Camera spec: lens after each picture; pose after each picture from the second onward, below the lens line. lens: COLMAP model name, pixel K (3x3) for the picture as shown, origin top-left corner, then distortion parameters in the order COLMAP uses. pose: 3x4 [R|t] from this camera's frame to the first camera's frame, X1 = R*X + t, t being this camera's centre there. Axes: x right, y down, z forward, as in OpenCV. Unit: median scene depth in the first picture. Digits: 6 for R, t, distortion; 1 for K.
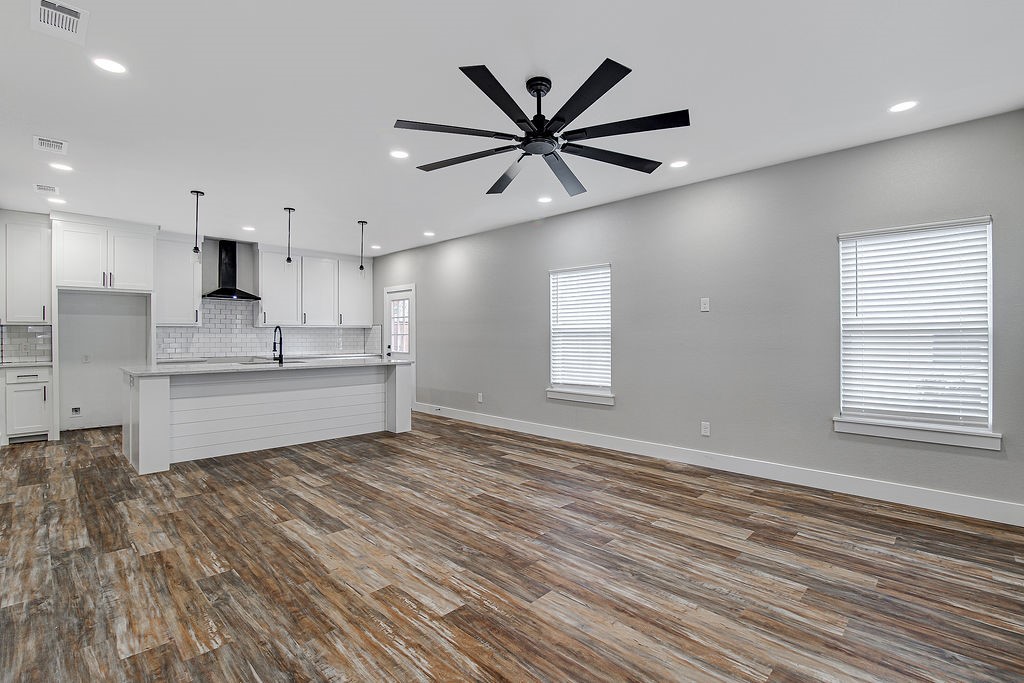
lens RADIAL K [[473.1, 0, 506.4], [0, 473.1, 338.6], [0, 0, 1]] dist [-0.020314, -0.000183]
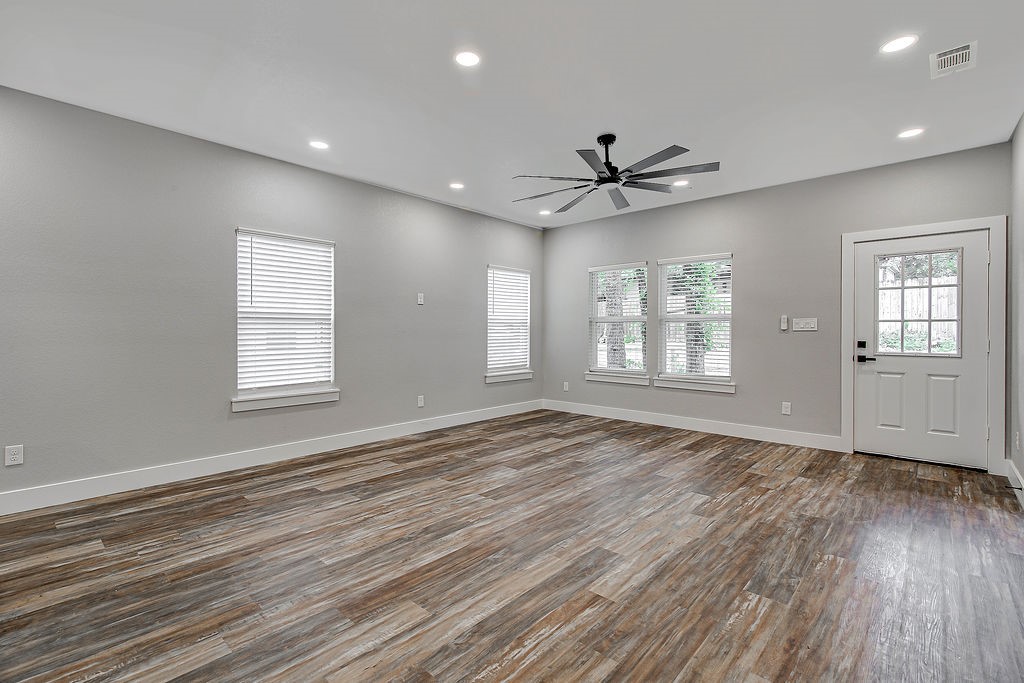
lens RADIAL K [[473.1, 0, 501.9], [0, 473.1, 334.8], [0, 0, 1]] dist [-0.020314, -0.000183]
pose [[-0.036476, -0.004148, 0.999326, -1.021876], [0.009714, 0.999943, 0.004505, 0.021585], [-0.999287, 0.009872, -0.036434, 1.062772]]
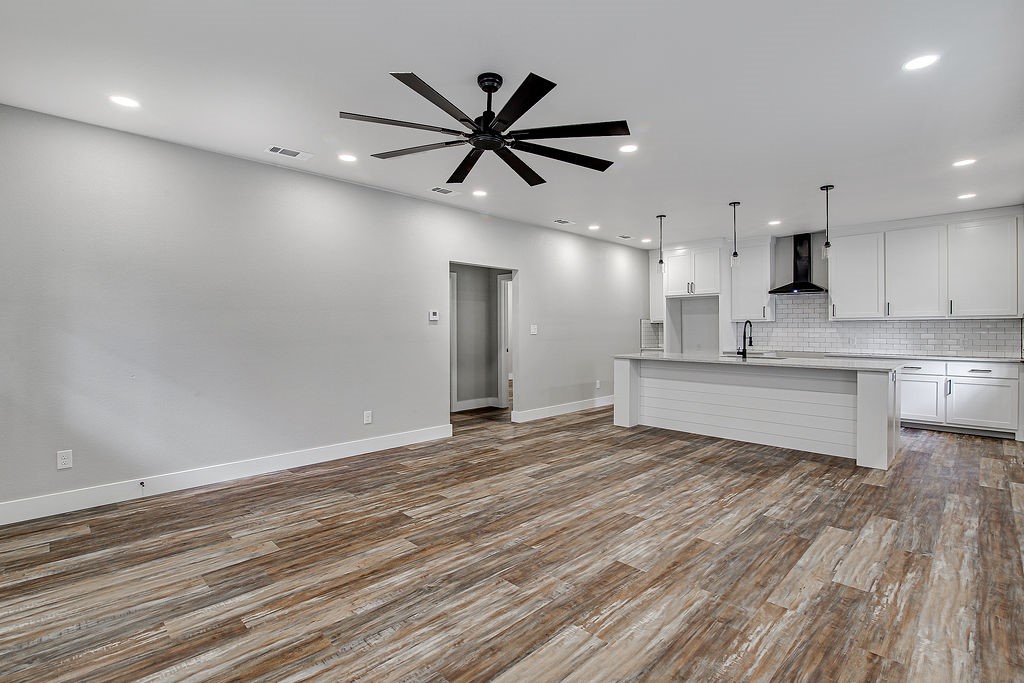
lens RADIAL K [[473.1, 0, 506.0], [0, 473.1, 326.8], [0, 0, 1]] dist [-0.020314, -0.000183]
pose [[-0.004353, -0.003744, -0.999984, 0.849484], [-0.009694, 0.999946, -0.003701, -0.007494], [0.999944, 0.009678, -0.004389, 0.812697]]
